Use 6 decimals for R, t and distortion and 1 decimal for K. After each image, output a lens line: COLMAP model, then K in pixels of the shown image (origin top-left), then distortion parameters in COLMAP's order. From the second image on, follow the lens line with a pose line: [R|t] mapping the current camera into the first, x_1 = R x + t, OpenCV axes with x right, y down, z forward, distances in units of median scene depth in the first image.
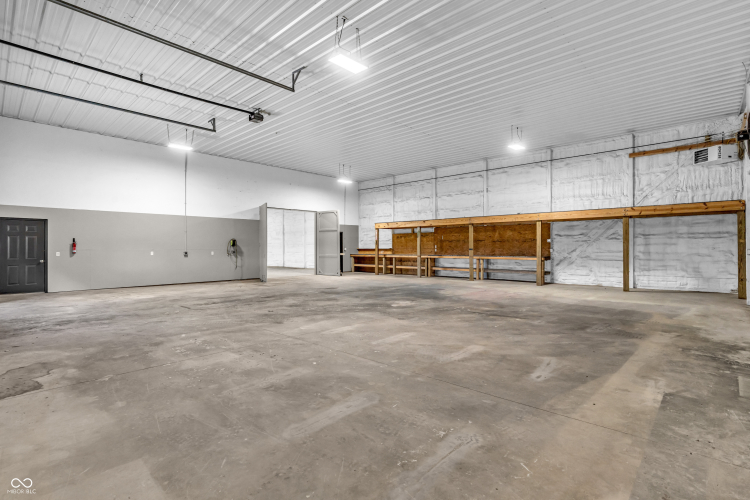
lens RADIAL K [[365.3, 0, 375.6], [0, 365.3, 247.2], [0, 0, 1]] dist [0.004261, 0.002135]
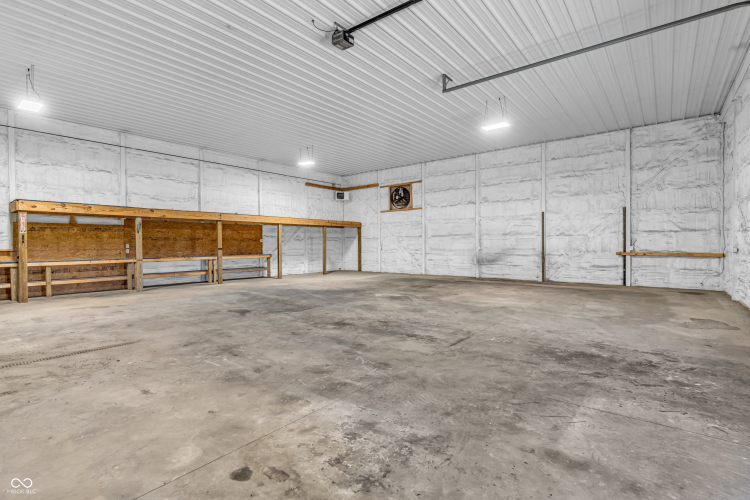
lens RADIAL K [[365.3, 0, 375.6], [0, 365.3, 247.2], [0, 0, 1]] dist [0.004261, 0.002135]
pose [[-0.074712, -0.005496, 0.997190, -0.660036], [0.004686, 0.999972, 0.005862, -0.001715], [-0.997194, 0.005111, -0.074684, 0.683682]]
